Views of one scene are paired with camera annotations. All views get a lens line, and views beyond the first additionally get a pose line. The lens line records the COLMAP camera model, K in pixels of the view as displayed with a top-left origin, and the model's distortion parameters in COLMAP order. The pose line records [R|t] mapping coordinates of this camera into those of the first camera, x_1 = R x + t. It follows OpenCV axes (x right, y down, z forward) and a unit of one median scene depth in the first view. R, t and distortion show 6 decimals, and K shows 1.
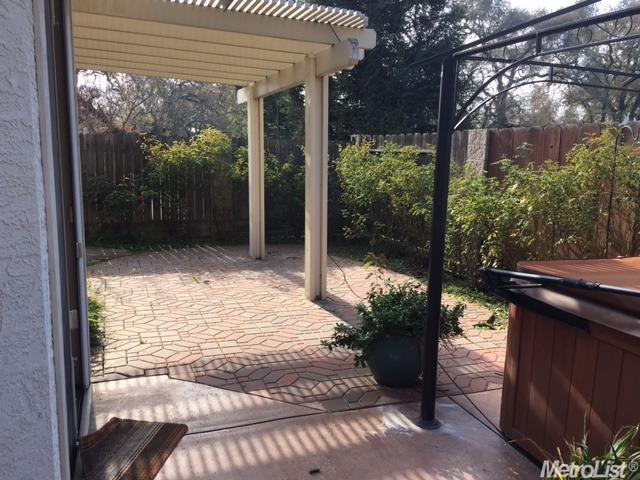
lens RADIAL K [[547.4, 0, 320.0], [0, 547.4, 240.0], [0, 0, 1]] dist [0.096697, -0.117920]
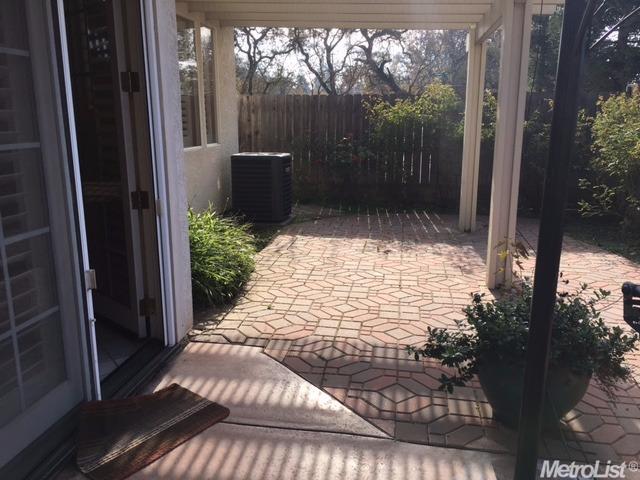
lens RADIAL K [[547.4, 0, 320.0], [0, 547.4, 240.0], [0, 0, 1]] dist [0.096697, -0.117920]
pose [[0.868270, 0.097884, -0.486340, 0.216180], [-0.066526, 0.994460, 0.081382, -0.015942], [0.491612, -0.038307, 0.869971, 0.227812]]
